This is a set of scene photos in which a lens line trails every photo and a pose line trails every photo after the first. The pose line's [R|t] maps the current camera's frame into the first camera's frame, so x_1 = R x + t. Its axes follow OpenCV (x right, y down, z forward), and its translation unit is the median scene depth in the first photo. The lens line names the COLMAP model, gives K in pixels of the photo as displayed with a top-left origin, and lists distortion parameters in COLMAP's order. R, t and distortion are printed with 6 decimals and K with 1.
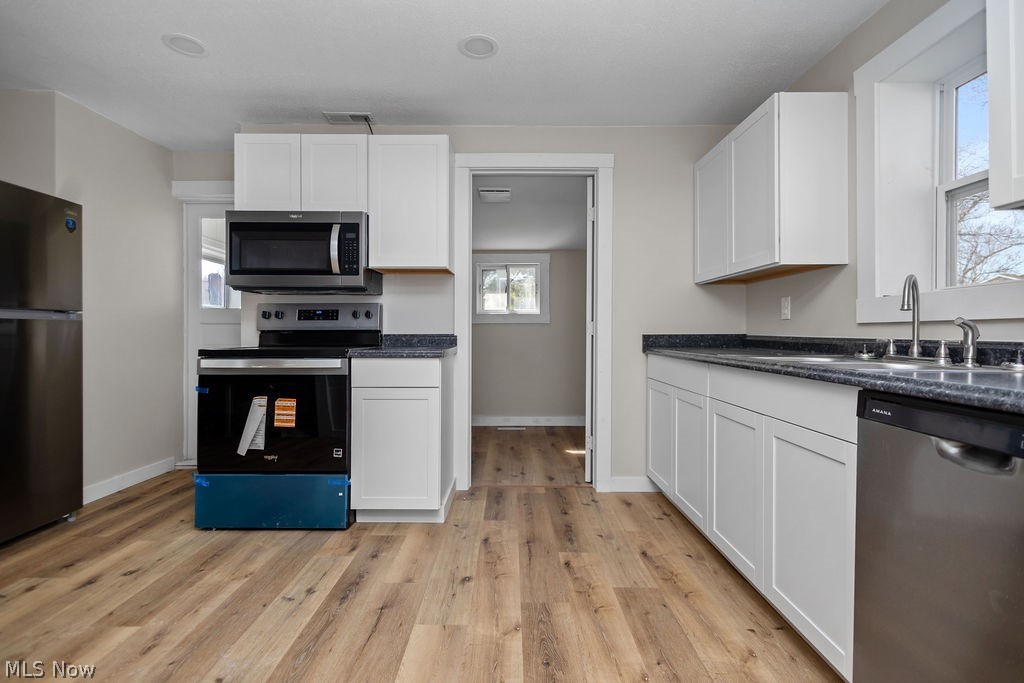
lens RADIAL K [[474.9, 0, 511.9], [0, 474.9, 332.1], [0, 0, 1]] dist [0.002343, -0.000306]
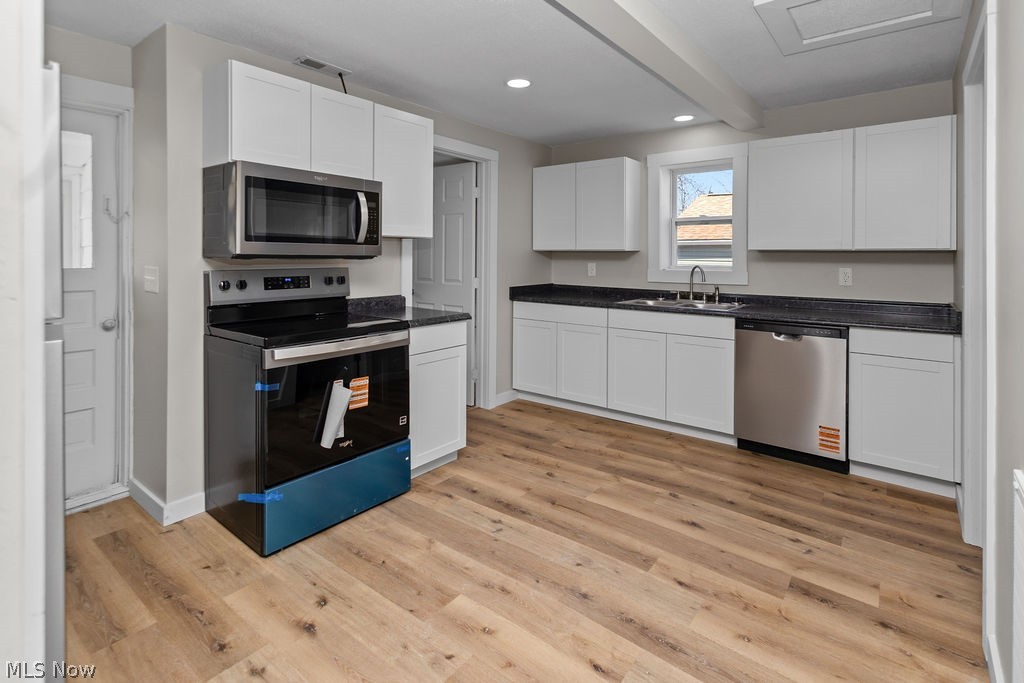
lens RADIAL K [[503.6, 0, 512.8], [0, 503.6, 259.3], [0, 0, 1]] dist [0.002441, 0.001105]
pose [[0.615488, -0.004615, 0.788133, -1.188412], [-0.003071, 0.999961, 0.008254, -0.118954], [-0.788140, -0.007501, 0.615450, 0.144740]]
